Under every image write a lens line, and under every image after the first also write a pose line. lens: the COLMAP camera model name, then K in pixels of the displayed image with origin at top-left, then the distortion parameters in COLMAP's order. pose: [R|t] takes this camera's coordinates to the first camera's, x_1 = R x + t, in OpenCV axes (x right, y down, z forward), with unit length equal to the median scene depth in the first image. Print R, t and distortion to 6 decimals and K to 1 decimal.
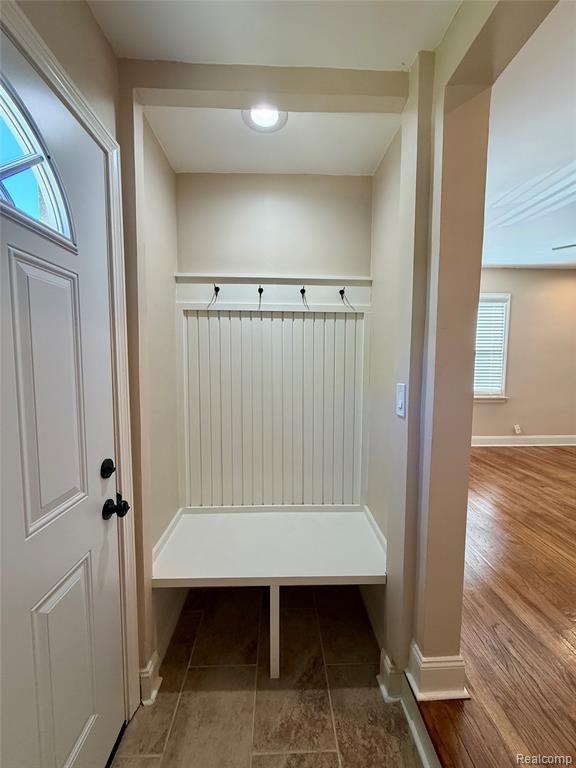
lens RADIAL K [[305.8, 0, 289.2], [0, 305.8, 384.4], [0, 0, 1]] dist [0.001338, -0.000194]
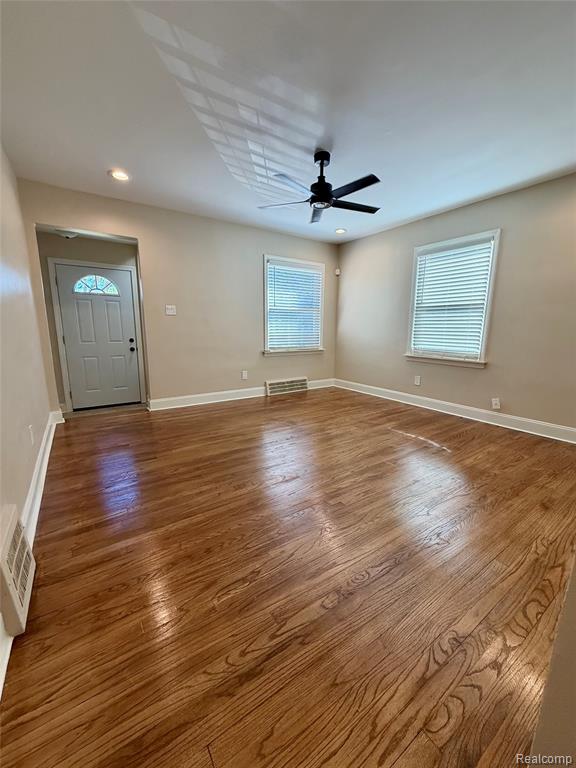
lens RADIAL K [[305.8, 0, 285.4], [0, 305.8, 384.0], [0, 0, 1]] dist [0.001338, -0.000194]
pose [[0.526512, 0.154488, -0.836013, 1.364214], [-0.072328, 0.987926, 0.137009, 0.033015], [0.847085, -0.011670, 0.531329, 0.141421]]
